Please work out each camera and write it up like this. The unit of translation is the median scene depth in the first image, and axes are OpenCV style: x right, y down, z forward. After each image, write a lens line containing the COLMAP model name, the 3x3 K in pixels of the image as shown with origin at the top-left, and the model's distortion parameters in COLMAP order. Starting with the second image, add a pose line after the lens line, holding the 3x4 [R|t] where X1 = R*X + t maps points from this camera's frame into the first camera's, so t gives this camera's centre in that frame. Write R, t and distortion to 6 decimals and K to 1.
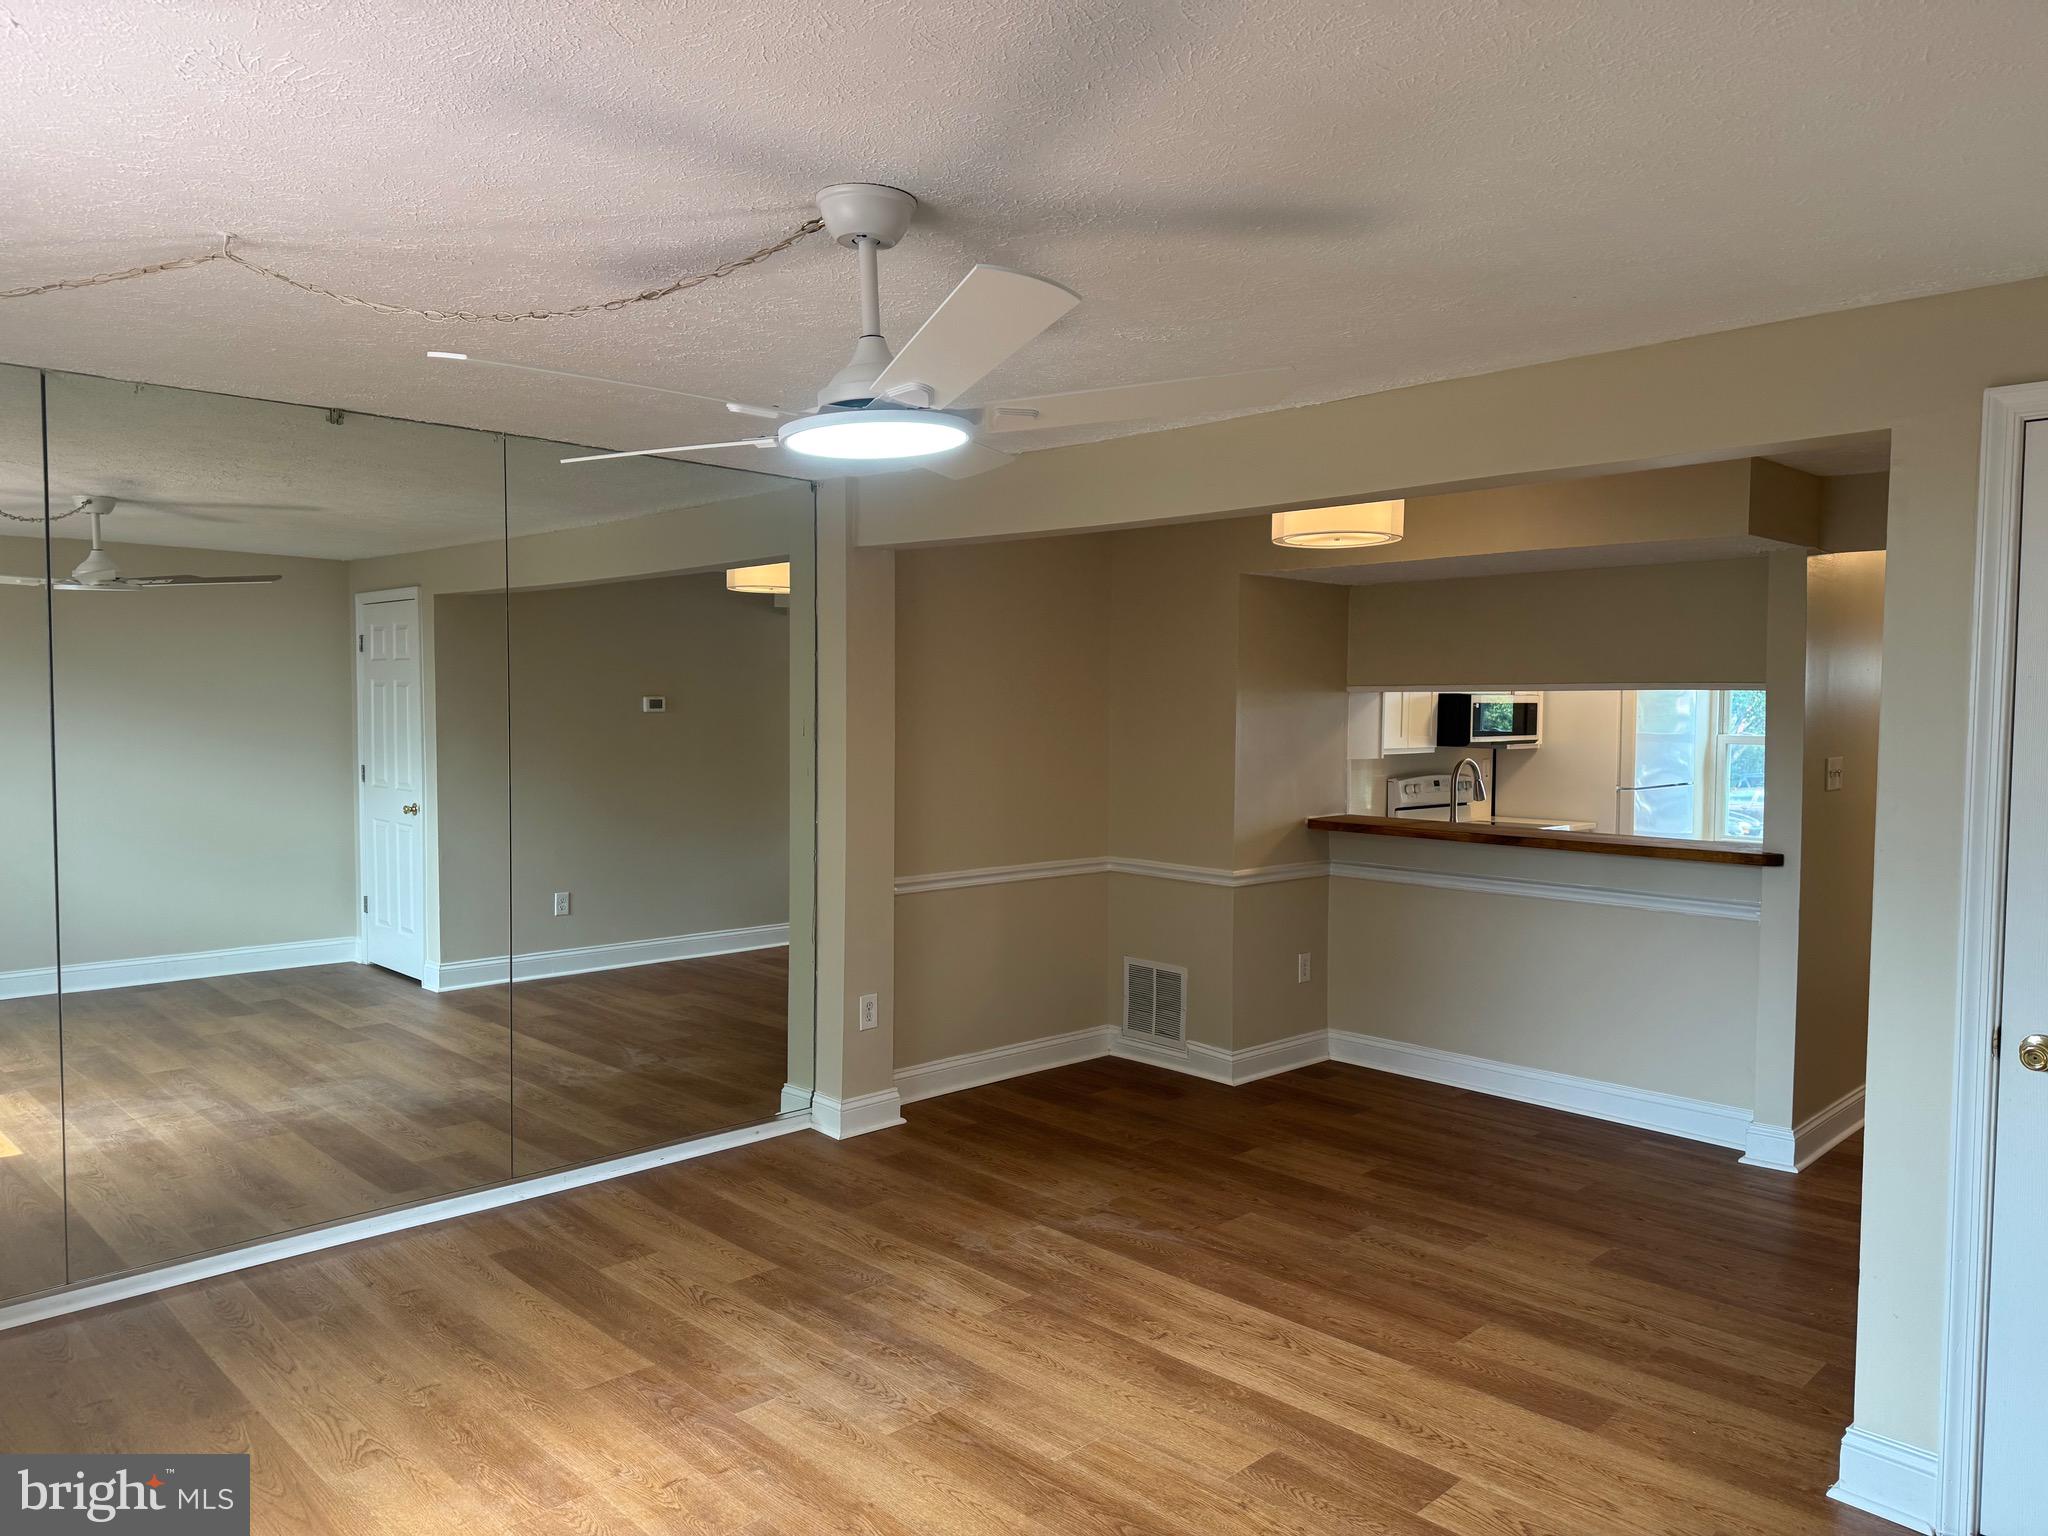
lens RADIAL K [[1399.2, 0, 1024.0], [0, 1399.2, 768.0], [0, 0, 1]] dist [0.111703, -0.214664]
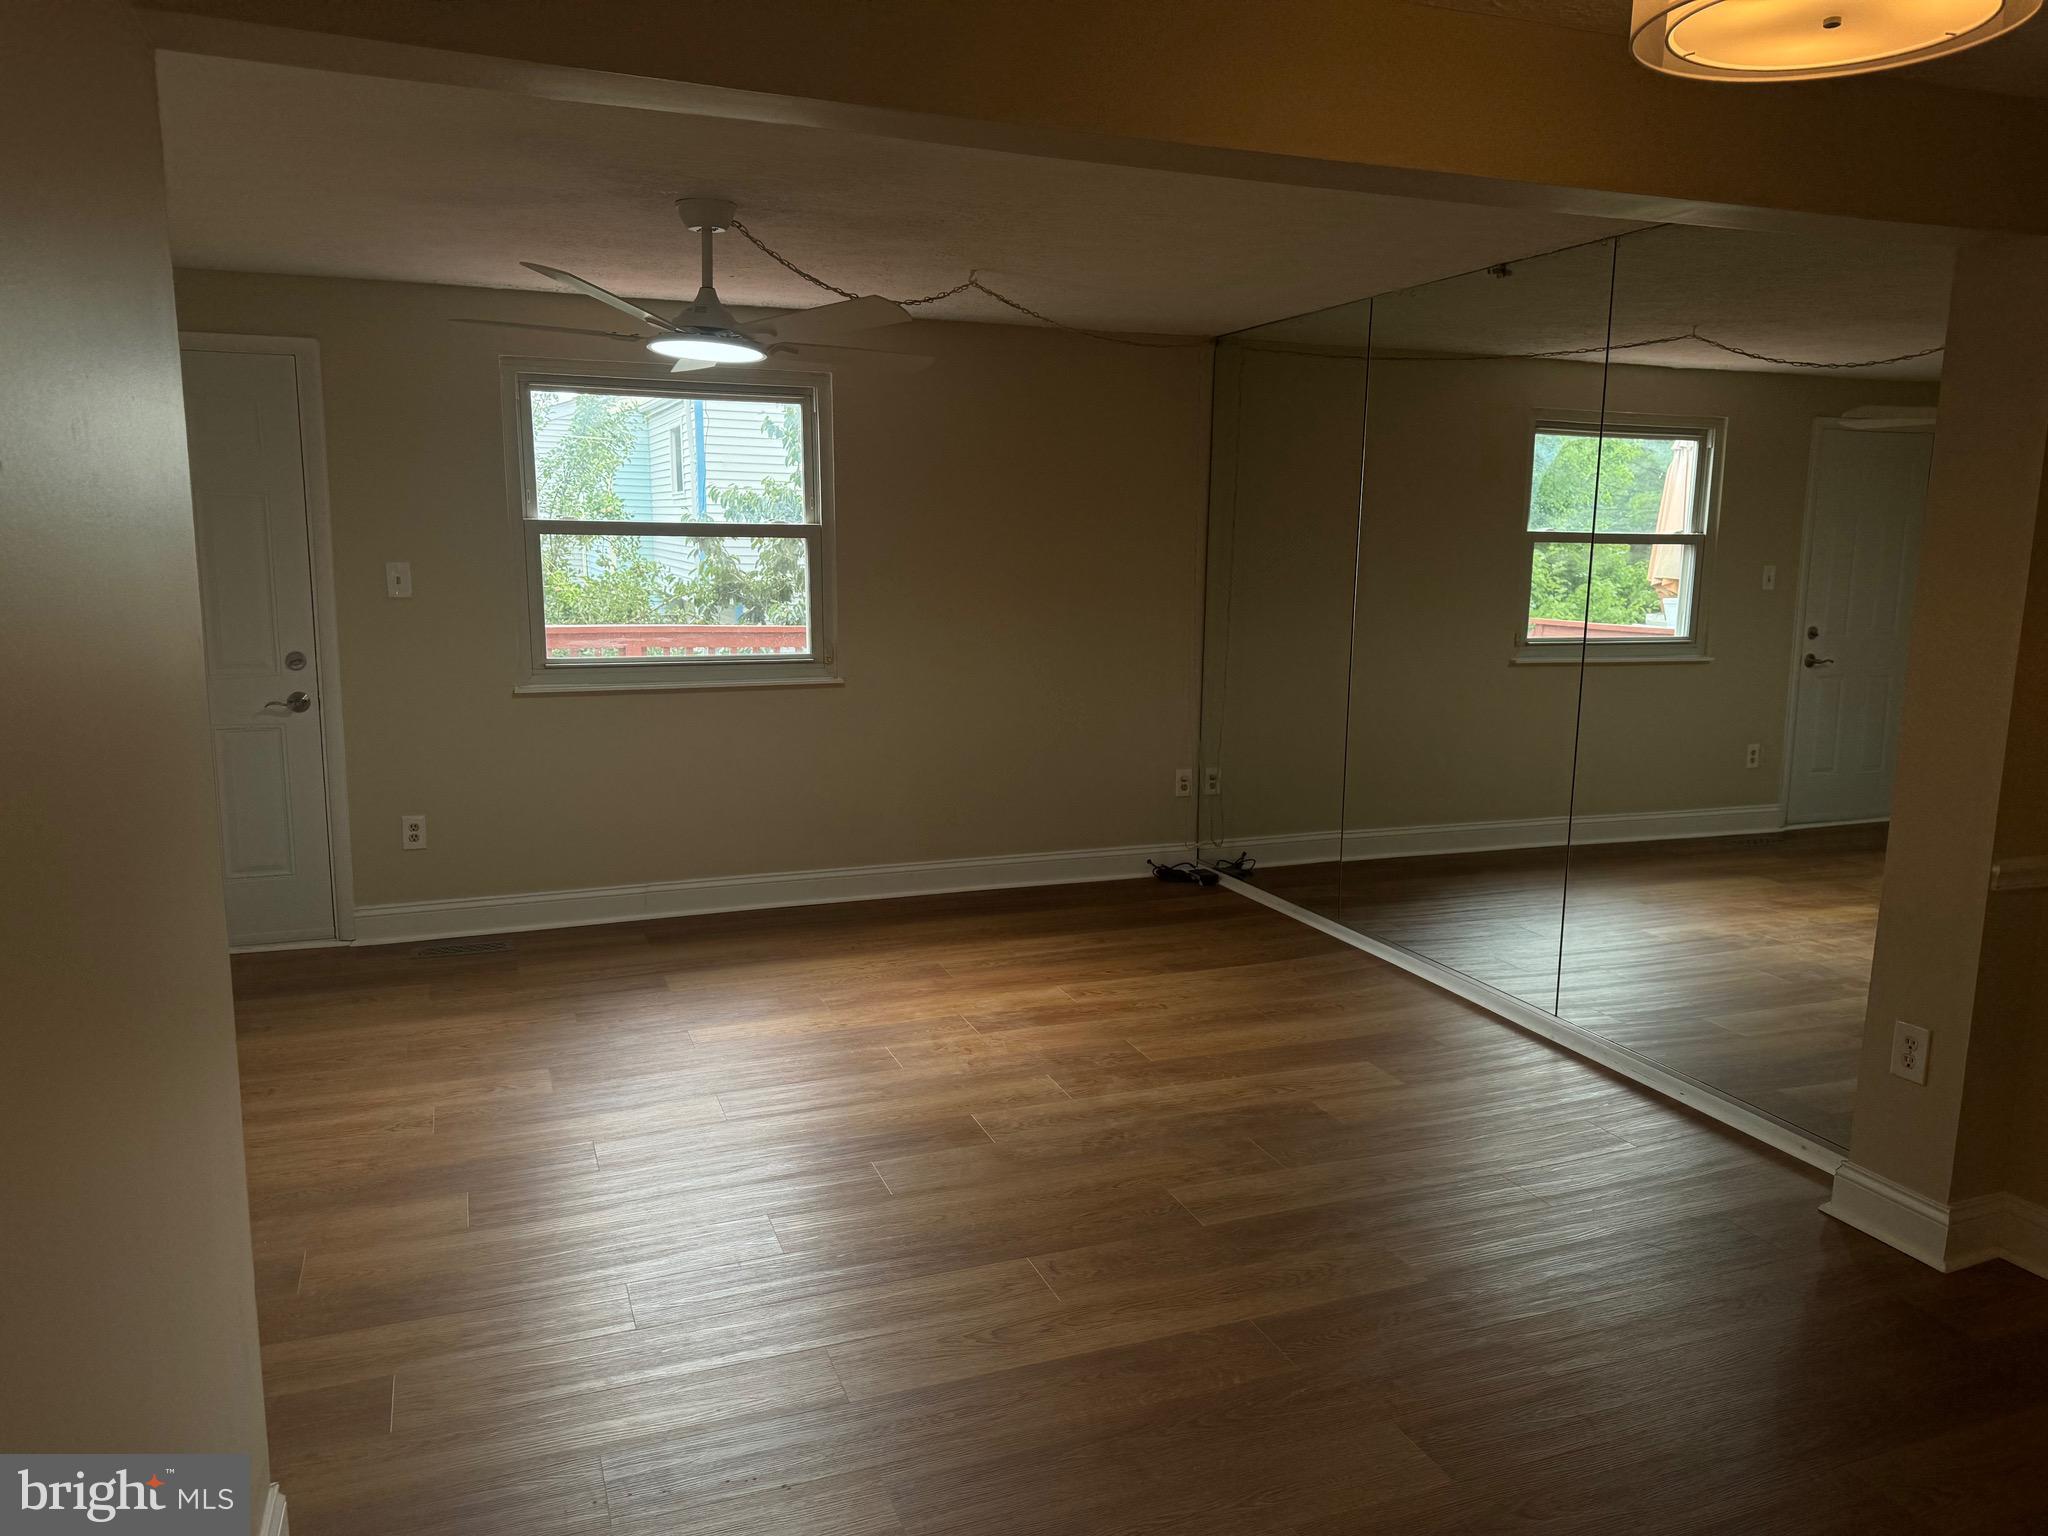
lens RADIAL K [[1399.2, 0, 1024.0], [0, 1399.2, 768.0], [0, 0, 1]] dist [0.111703, -0.214664]
pose [[-0.406713, 0.156245, -0.900095, 0.890360], [-0.028136, 0.982656, 0.183290, -0.078167], [0.913122, 0.099871, -0.395263, 1.341497]]
